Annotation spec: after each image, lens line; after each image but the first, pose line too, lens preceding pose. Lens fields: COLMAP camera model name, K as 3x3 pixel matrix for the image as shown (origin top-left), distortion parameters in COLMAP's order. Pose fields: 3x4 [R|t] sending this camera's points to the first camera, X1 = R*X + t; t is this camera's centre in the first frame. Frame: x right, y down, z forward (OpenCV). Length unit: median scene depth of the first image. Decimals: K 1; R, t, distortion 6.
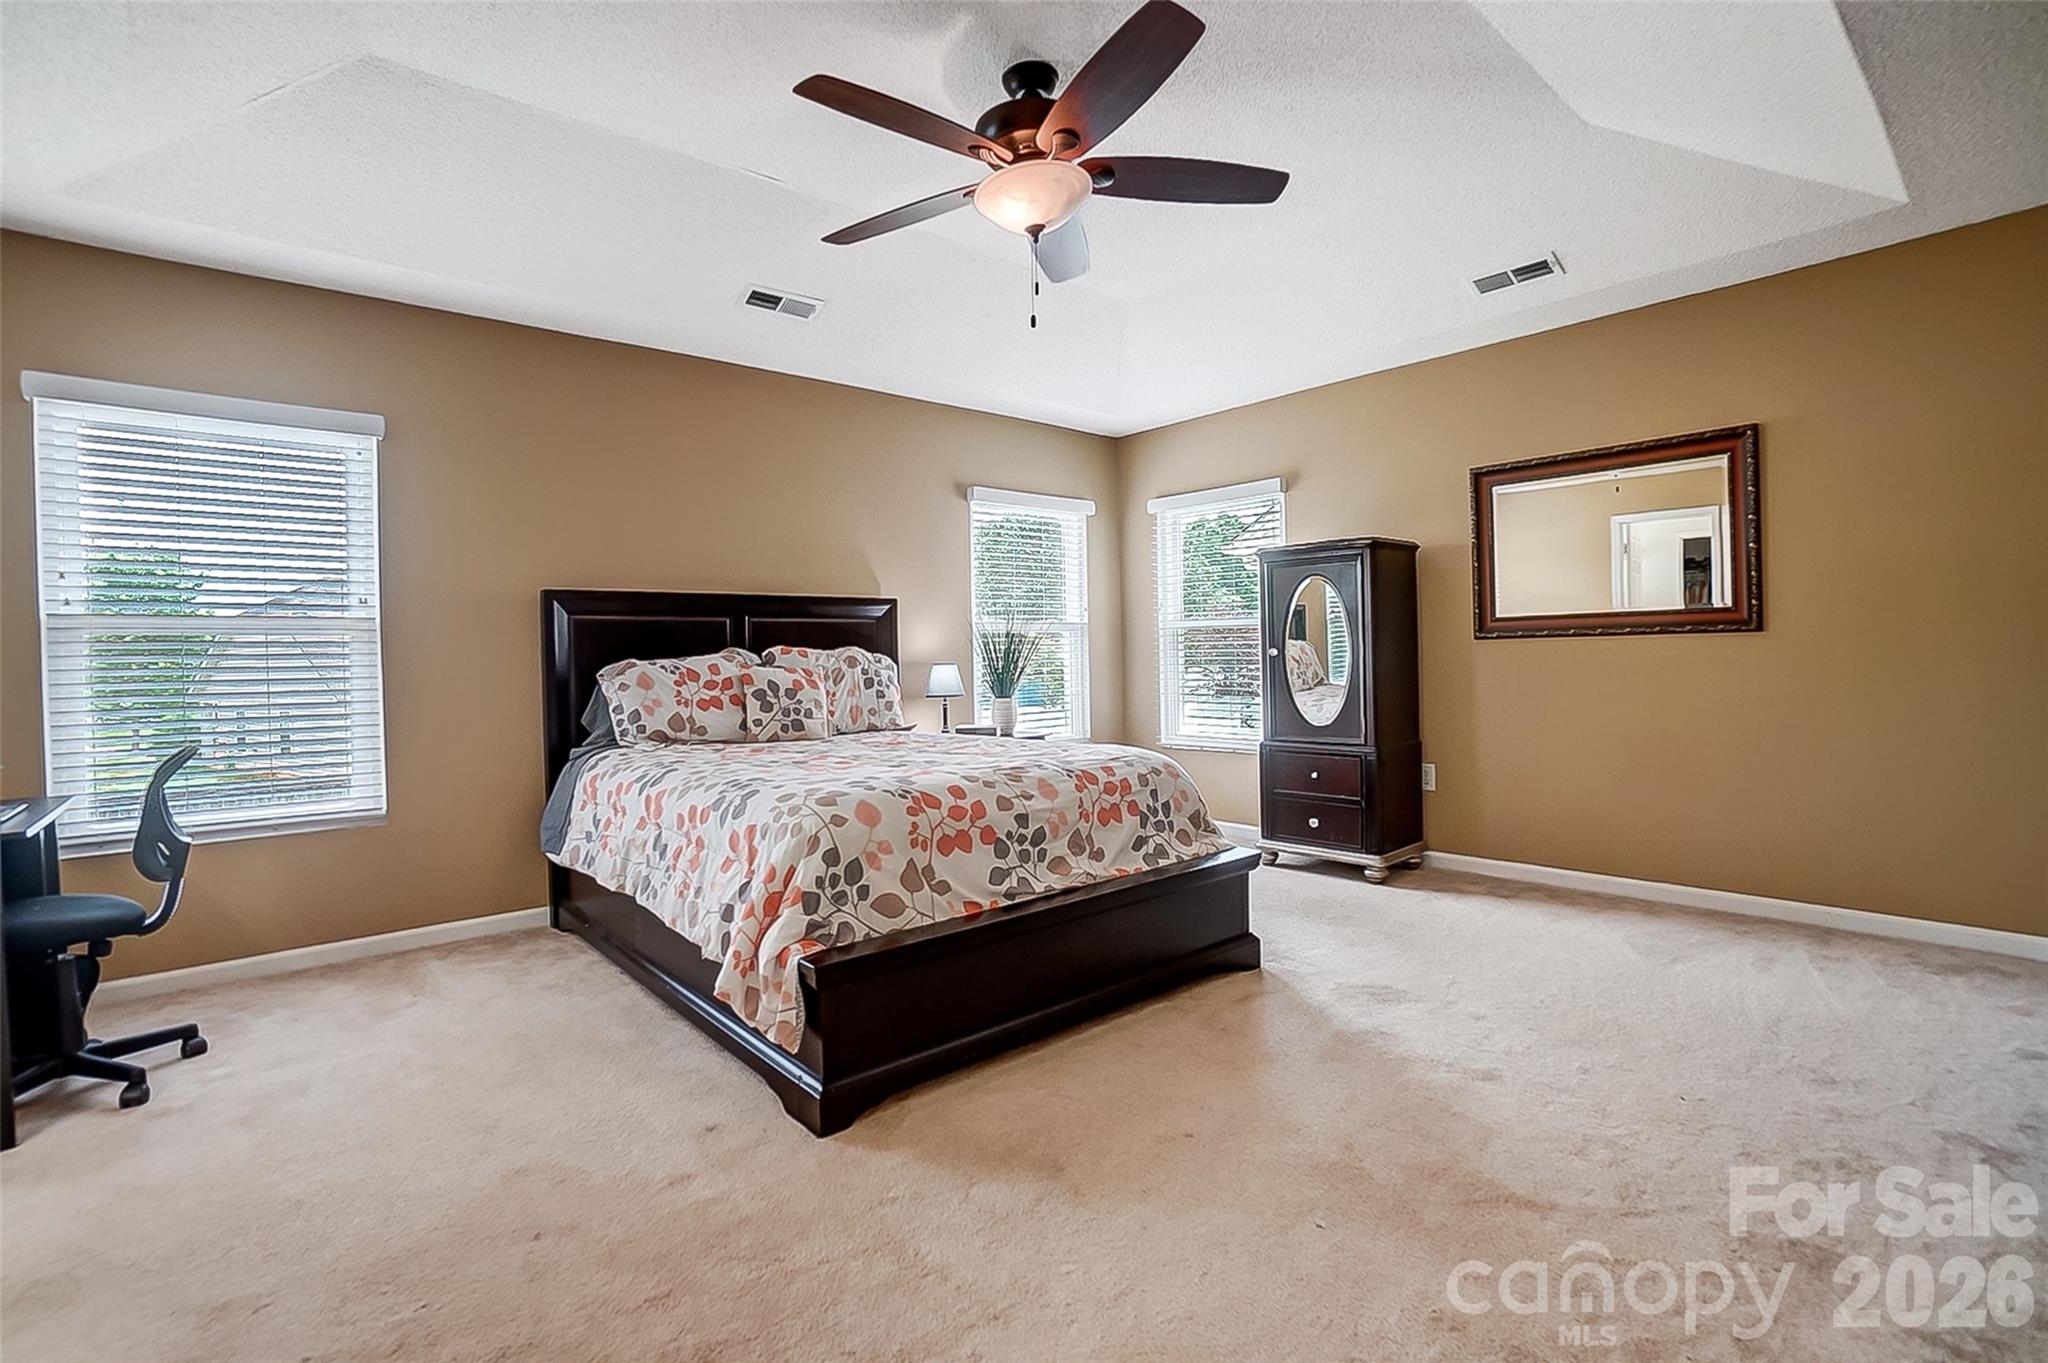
lens RADIAL K [[914.7, 0, 1015.8], [0, 914.7, 684.8], [0, 0, 1]] dist [-0.032710, 0.001536]
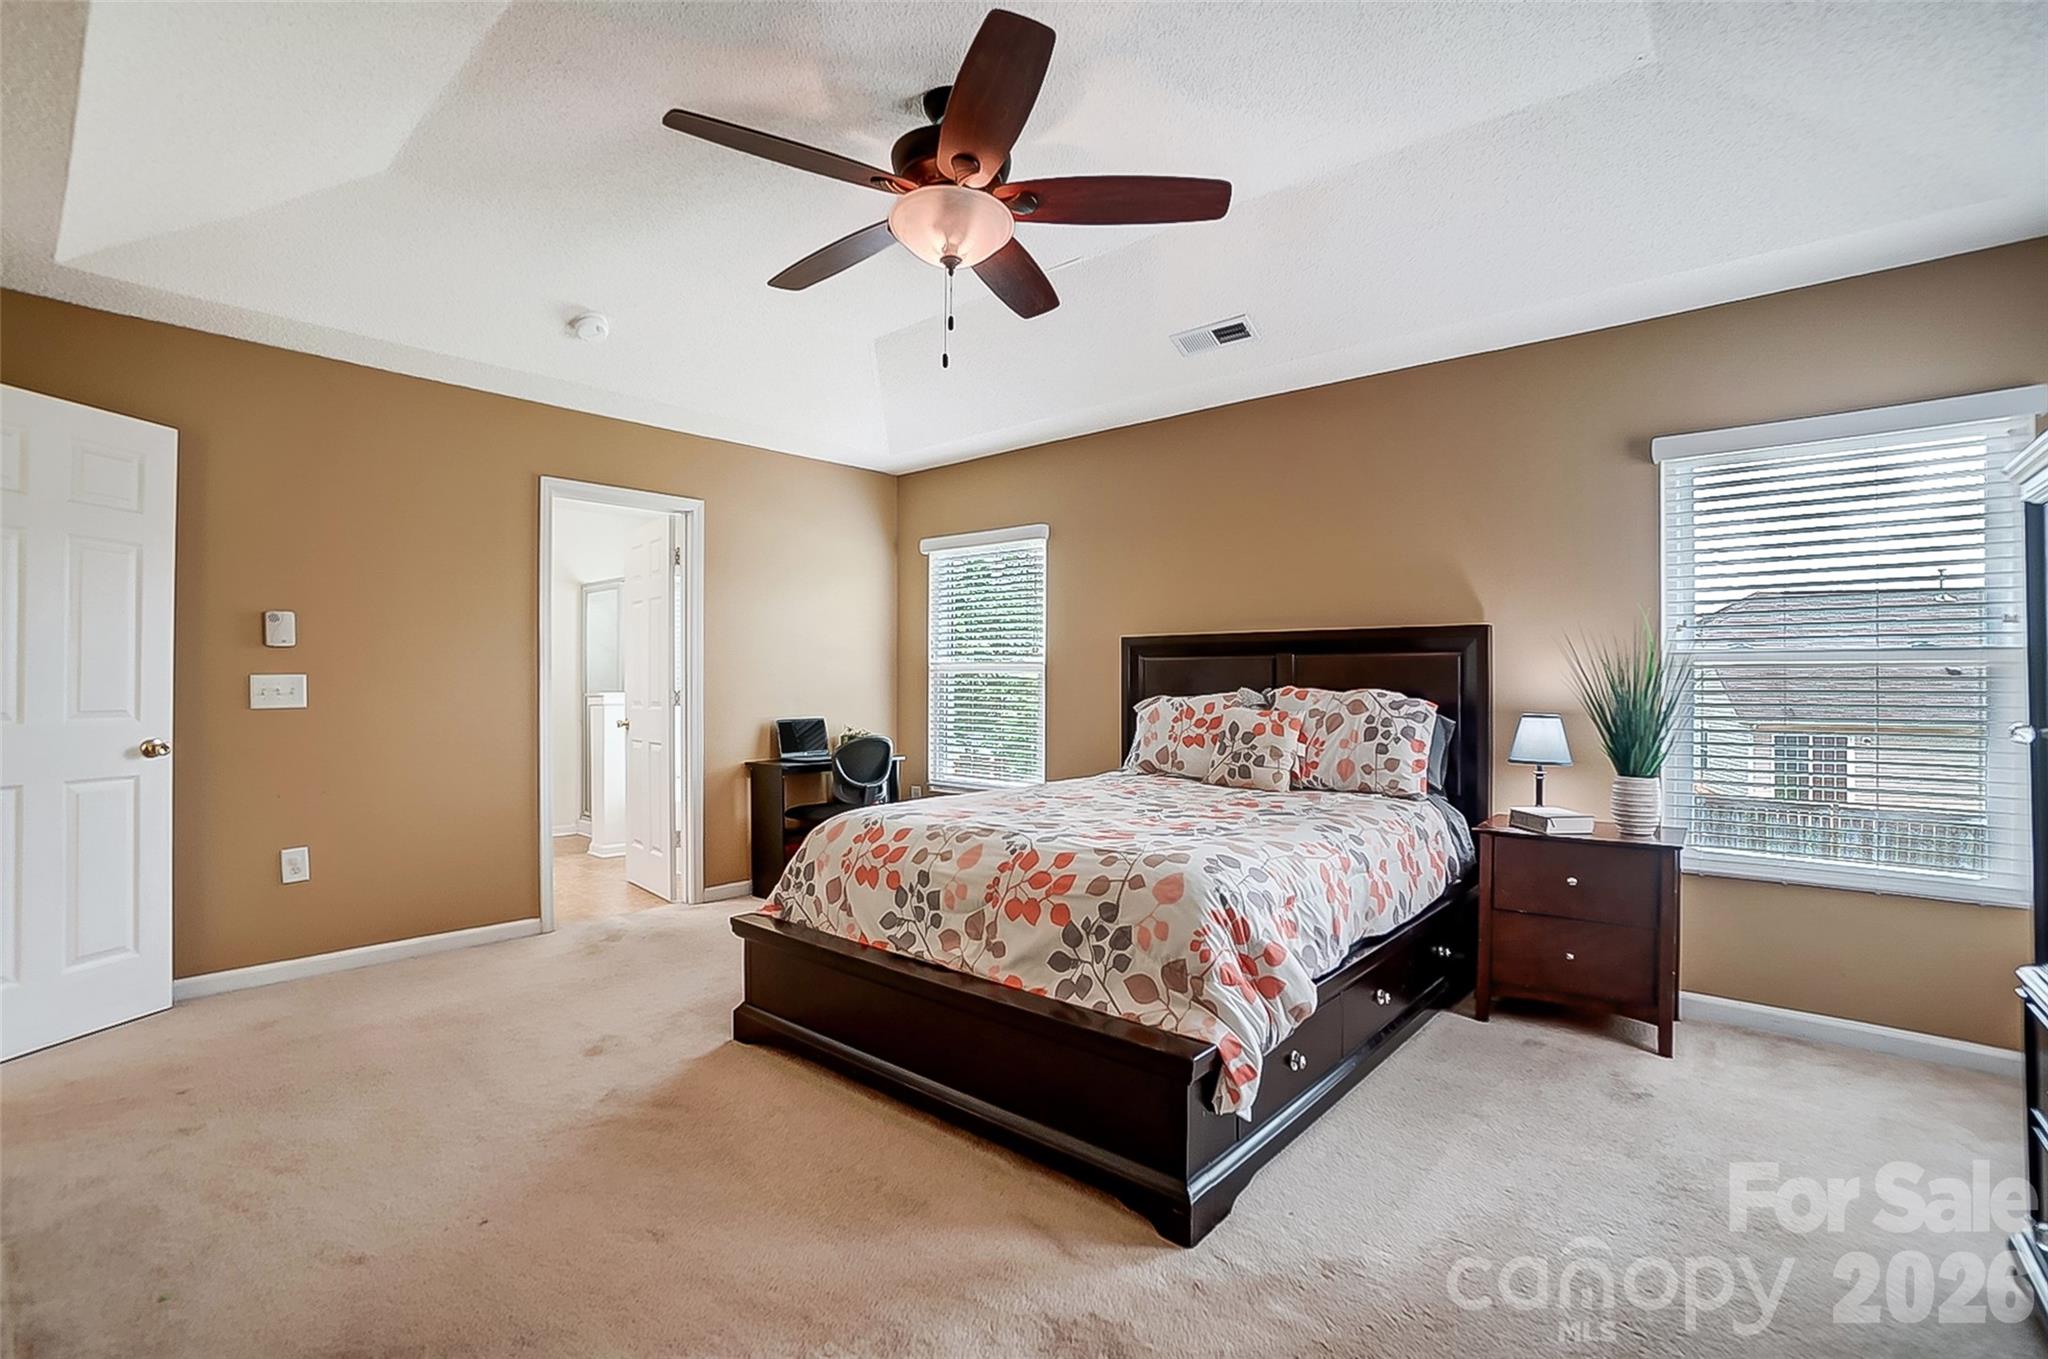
lens RADIAL K [[914.7, 0, 1017.7], [0, 914.7, 681.8], [0, 0, 1]] dist [-0.032710, 0.001536]
pose [[0.159471, 0.020462, -0.986991, 0.663862], [-0.037104, 0.999203, 0.014720, -0.054780], [0.986505, 0.034274, 0.160103, 0.624735]]
